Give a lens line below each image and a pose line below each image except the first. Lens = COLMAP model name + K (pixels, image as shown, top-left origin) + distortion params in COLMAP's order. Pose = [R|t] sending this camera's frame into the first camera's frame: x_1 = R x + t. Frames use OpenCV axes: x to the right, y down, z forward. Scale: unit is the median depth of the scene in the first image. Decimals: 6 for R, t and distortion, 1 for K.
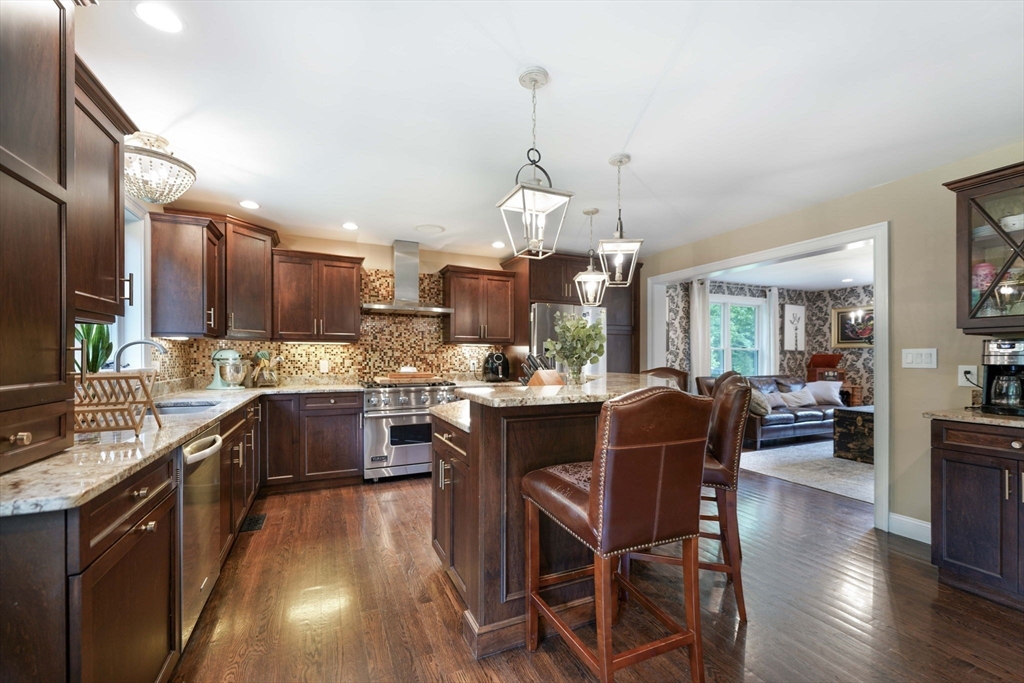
lens RADIAL K [[420.0, 0, 509.9], [0, 420.0, 355.9], [0, 0, 1]] dist [0.001750, 0.000516]
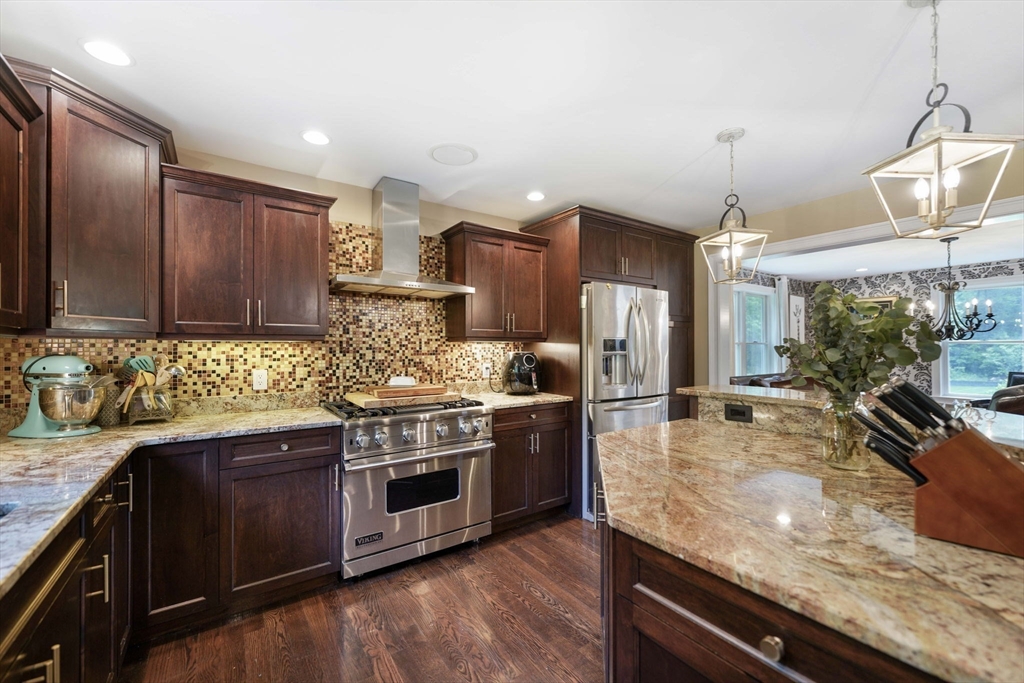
lens RADIAL K [[420.0, 0, 513.3], [0, 420.0, 342.7], [0, 0, 1]] dist [0.001750, 0.000516]
pose [[0.983495, -0.003812, 0.180894, -0.199364], [0.005890, 0.999923, -0.010955, -0.018859], [-0.180839, 0.011840, 0.983442, 0.353311]]
